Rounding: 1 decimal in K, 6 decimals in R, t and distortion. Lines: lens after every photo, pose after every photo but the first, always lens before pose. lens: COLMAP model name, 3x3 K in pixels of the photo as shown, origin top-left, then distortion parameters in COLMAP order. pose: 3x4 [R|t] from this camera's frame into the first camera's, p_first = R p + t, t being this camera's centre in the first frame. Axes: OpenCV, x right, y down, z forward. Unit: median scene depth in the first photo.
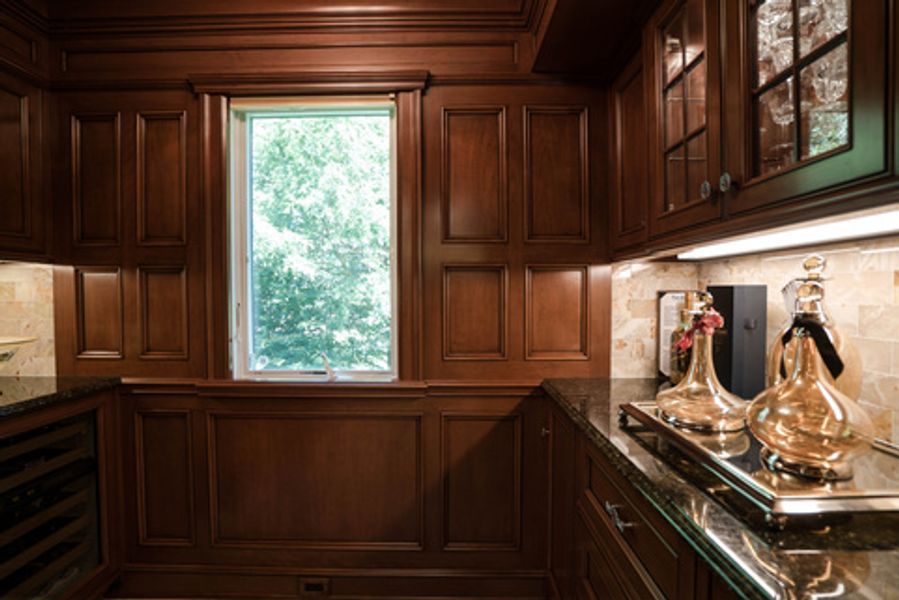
lens RADIAL K [[415.2, 0, 446.5], [0, 415.2, 299.9], [0, 0, 1]] dist [-0.053571, 0.026034]
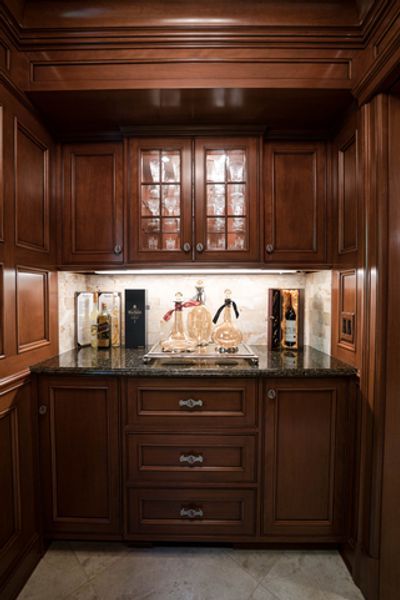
lens RADIAL K [[277.1, 0, 200.0], [0, 277.1, 300.0], [0, 0, 1]] dist [-0.053571, 0.026034]
pose [[-0.001790, -0.017826, 0.999839, -0.526251], [0.016630, 0.999702, 0.017854, -0.001819], [-0.999860, 0.016659, -0.001493, 0.524523]]
